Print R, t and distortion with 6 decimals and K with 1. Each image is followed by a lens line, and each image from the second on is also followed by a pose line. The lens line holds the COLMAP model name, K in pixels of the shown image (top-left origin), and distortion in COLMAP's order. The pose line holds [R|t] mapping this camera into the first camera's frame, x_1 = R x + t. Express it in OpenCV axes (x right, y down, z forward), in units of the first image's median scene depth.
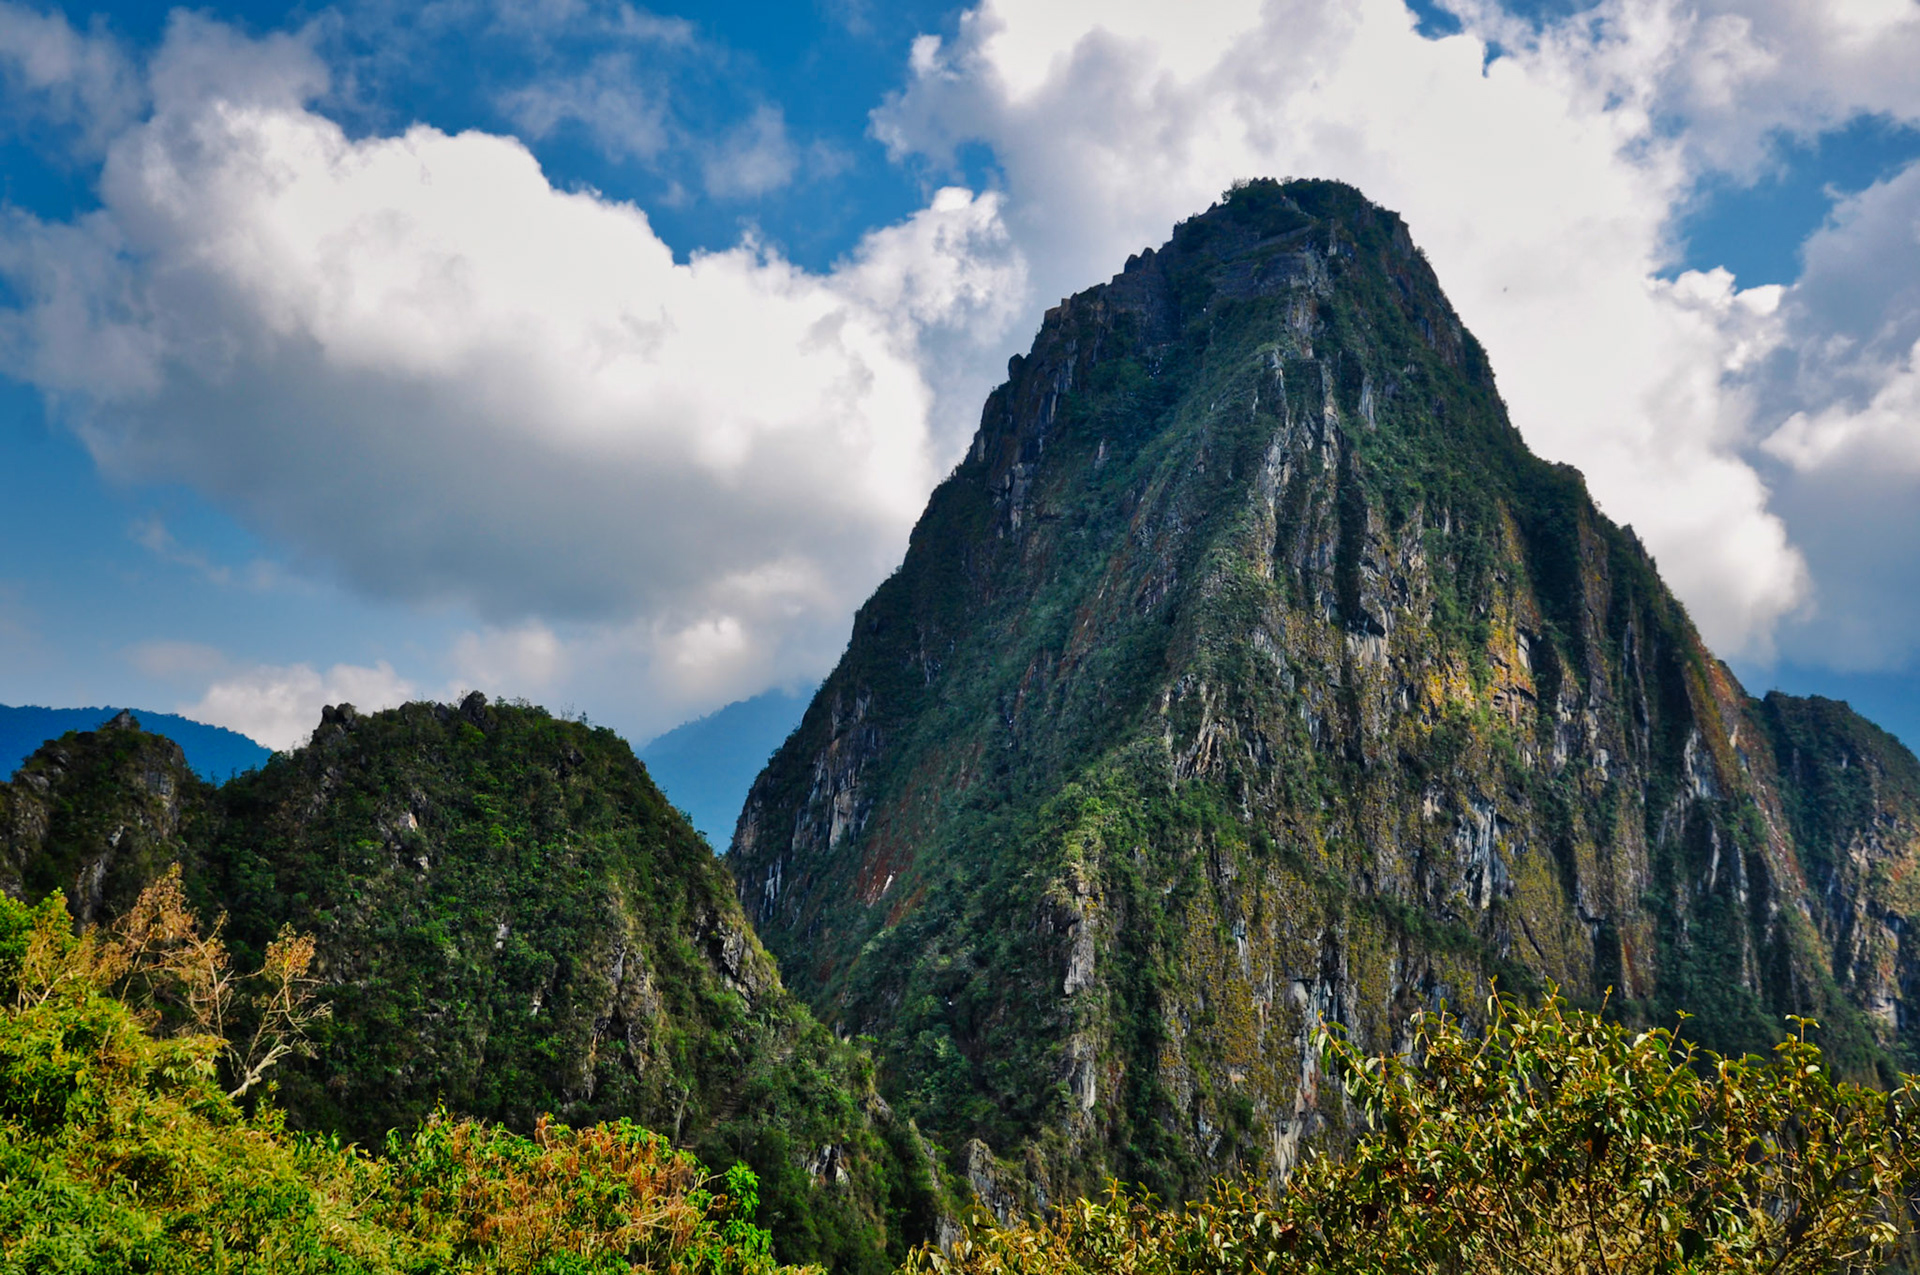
lens RADIAL K [[2202.4, 0, 914.9], [0, 2202.4, 634.1], [0, 0, 1]] dist [0.030034, 0.000000]
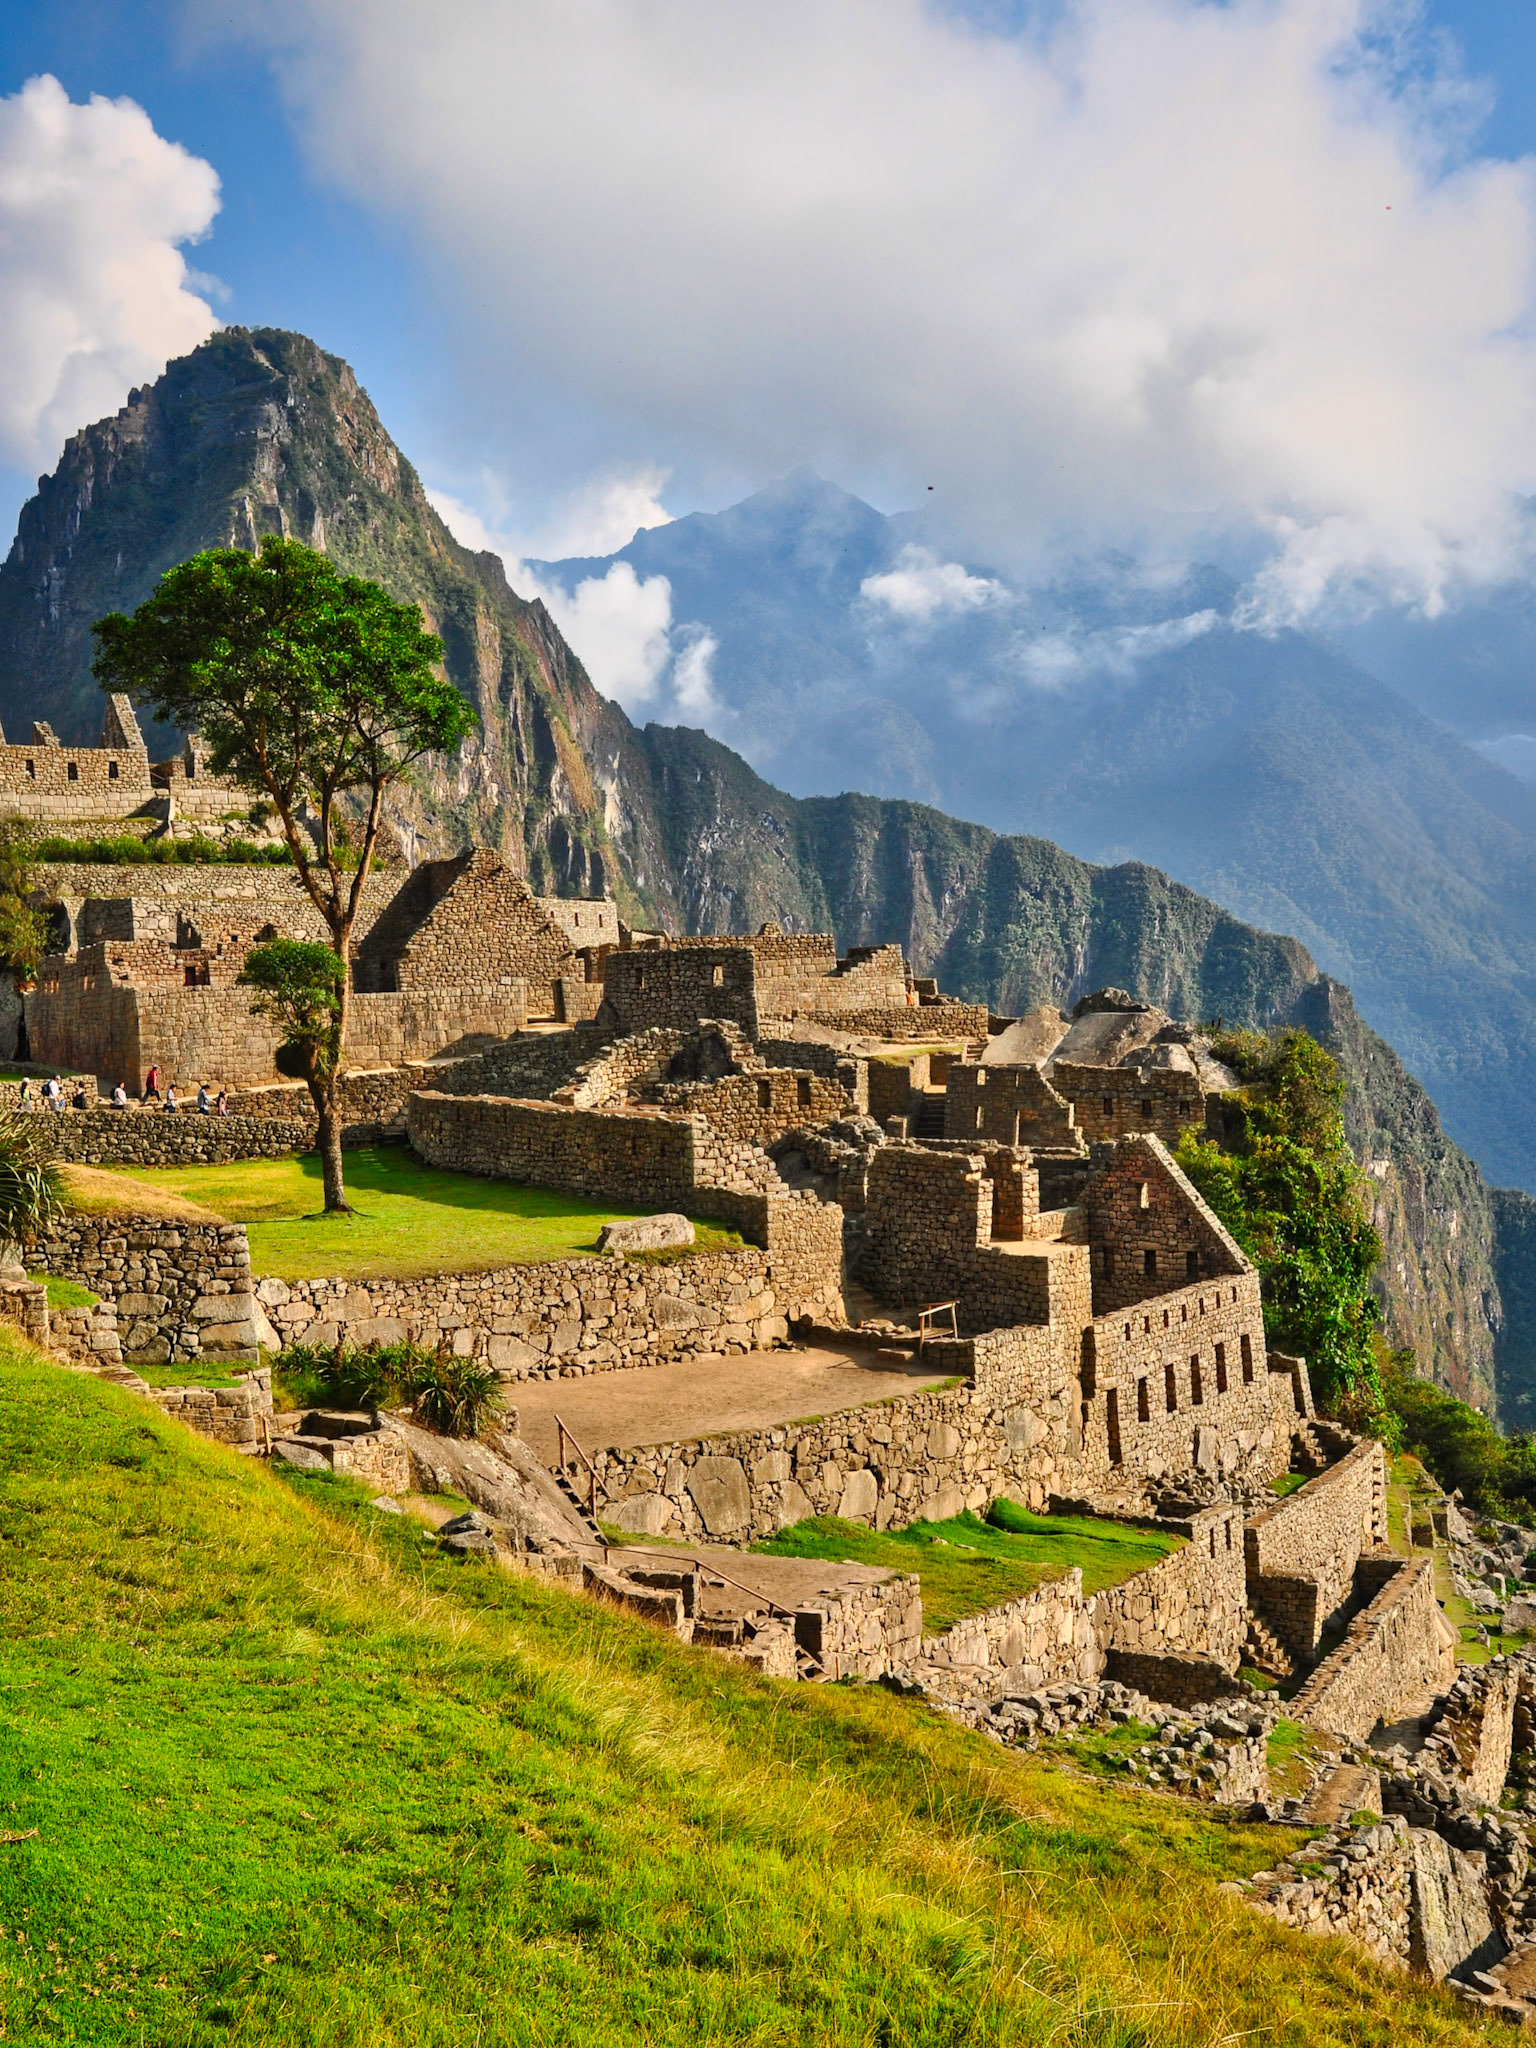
lens RADIAL K [[2212.0, 0, 763.5], [0, 2212.0, 1186.3], [0, 0, 1]] dist [-0.032843, 0.000000]
pose [[0.935676, -0.084533, 0.342585, -0.038917], [-0.004225, 0.968127, 0.250425, -0.056009], [-0.352835, -0.235764, 0.905496, -0.434170]]
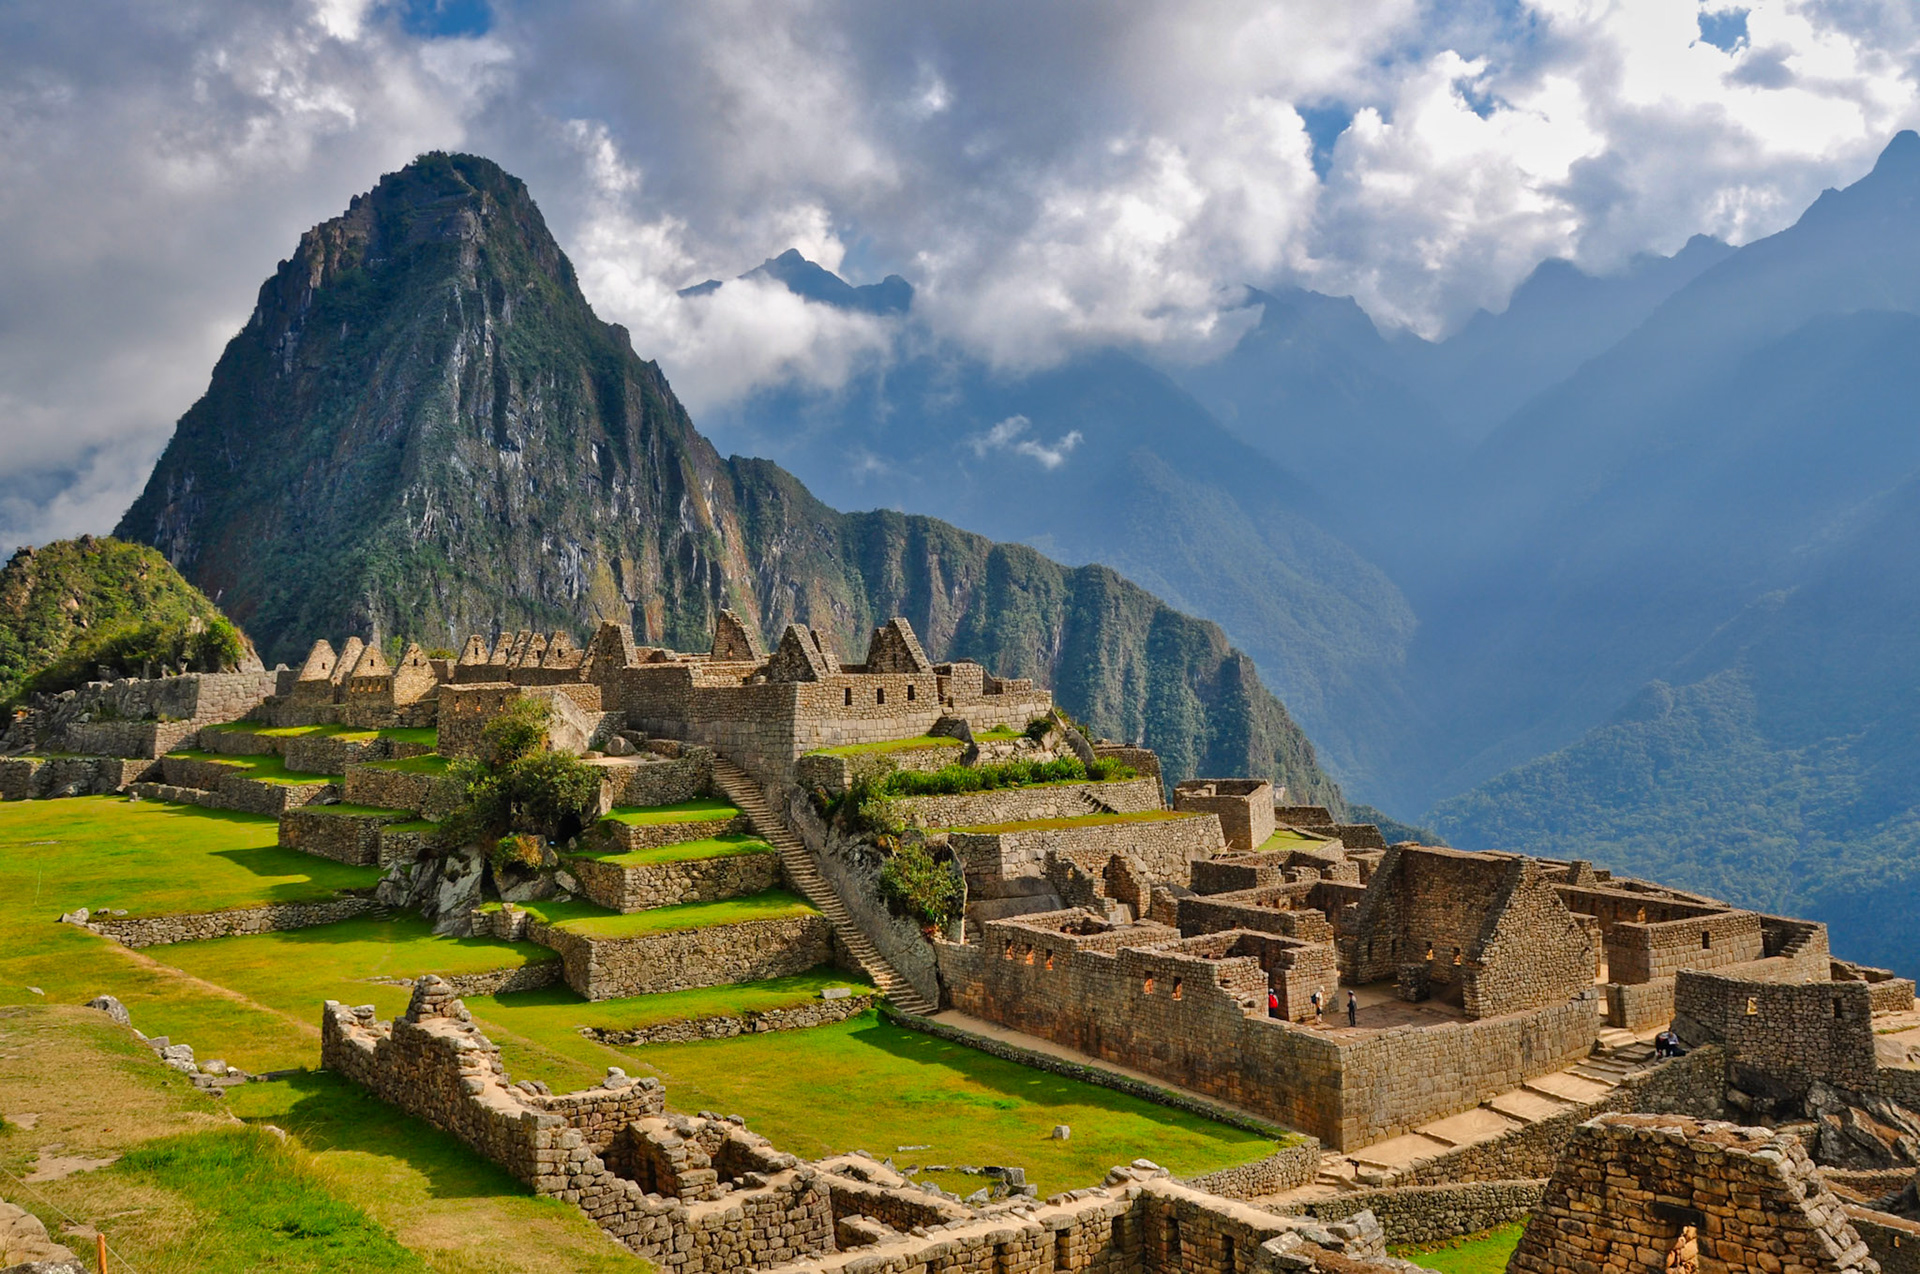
lens RADIAL K [[1671.8, 0, 1003.5], [0, 1671.8, 622.9], [0, 0, 1]] dist [-0.085637, 0.070937]
pose [[0.870817, -0.044421, 0.489597, -0.106914], [-0.036119, 0.987437, 0.153831, -0.078929], [-0.490280, -0.151642, 0.858272, -0.358144]]
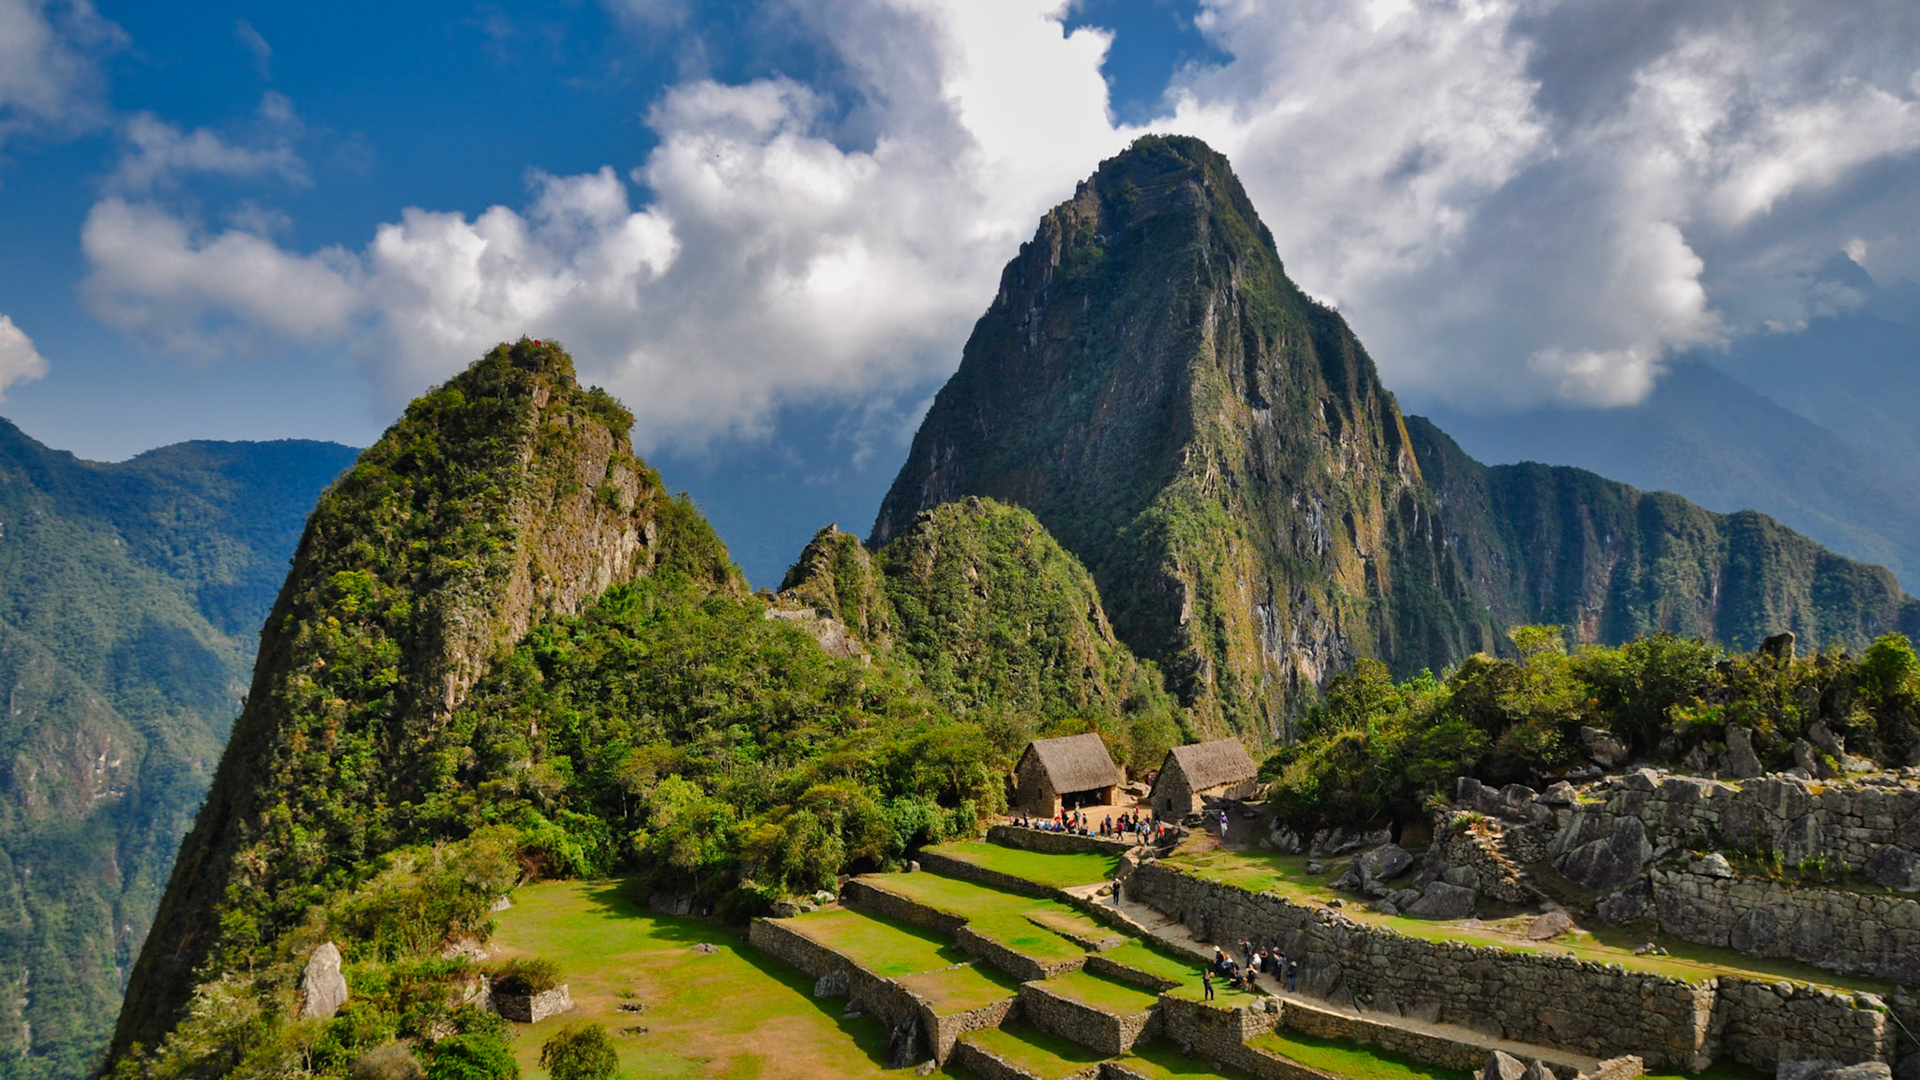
lens RADIAL K [[1382.6, 0, 949.3], [0, 1382.6, 517.5], [0, 0, 1]] dist [-0.109165, 0.022761]
pose [[0.988385, -0.046810, 0.144583, -0.200897], [0.029628, 0.992479, 0.118779, -0.049329], [-0.149056, -0.113116, 0.982338, -0.074755]]
